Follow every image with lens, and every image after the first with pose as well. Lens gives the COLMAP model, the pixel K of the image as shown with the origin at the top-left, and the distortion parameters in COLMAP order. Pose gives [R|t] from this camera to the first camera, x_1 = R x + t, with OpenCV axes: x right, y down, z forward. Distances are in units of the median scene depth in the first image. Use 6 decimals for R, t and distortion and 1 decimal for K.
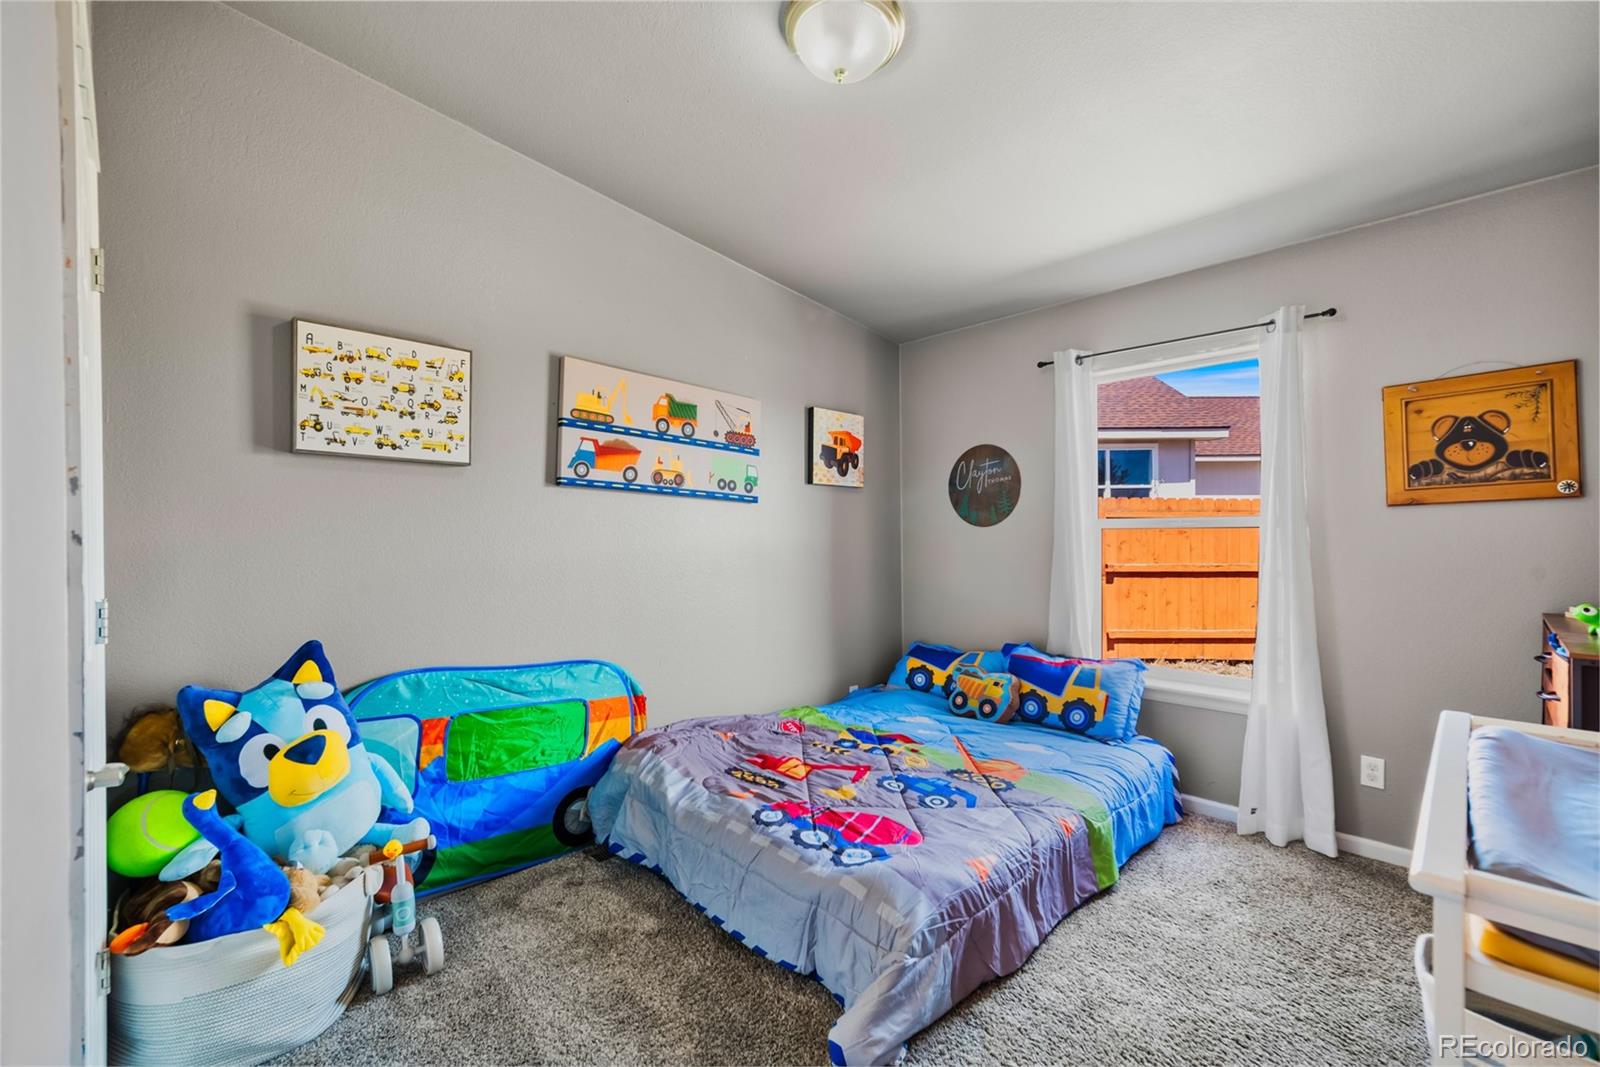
lens RADIAL K [[689.1, 0, 803.6], [0, 689.1, 535.7], [0, 0, 1]] dist [0.006449, 0.001303]
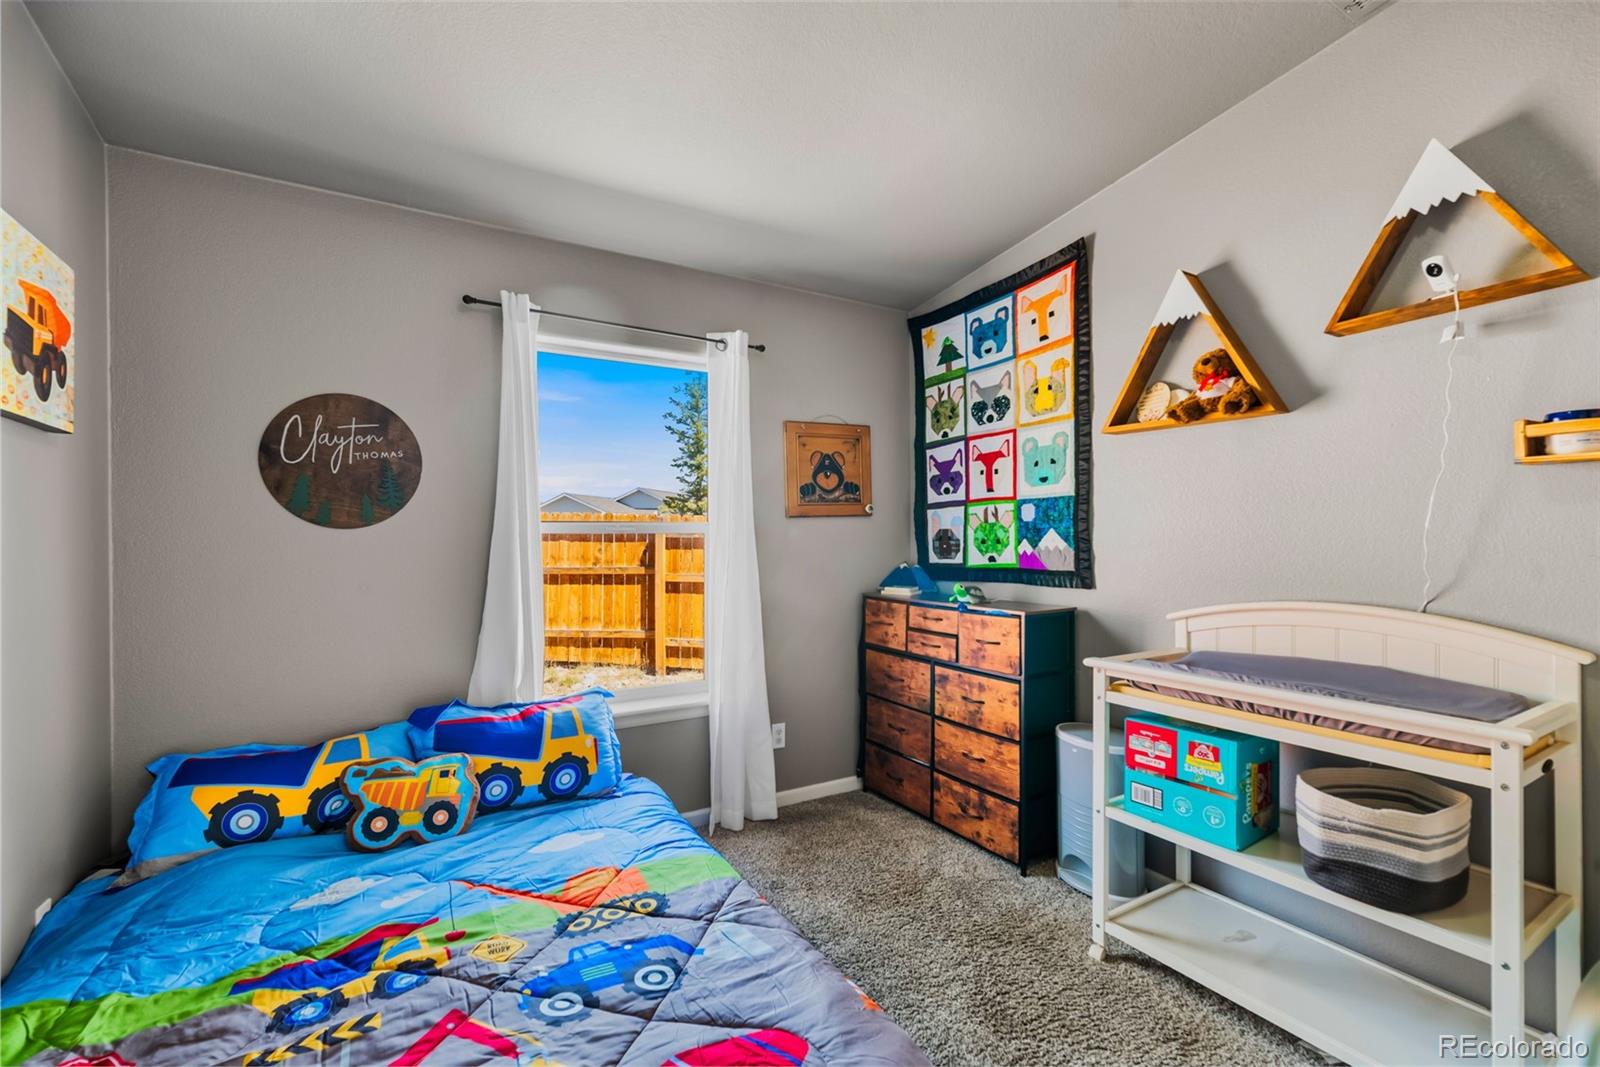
lens RADIAL K [[689.1, 0, 803.6], [0, 689.1, 535.7], [0, 0, 1]] dist [0.006449, 0.001303]
pose [[0.235658, 0.006901, 0.971812, -0.284284], [0.005375, 0.999950, -0.008404, 0.000707], [-0.971821, 0.007204, 0.235609, 0.554270]]
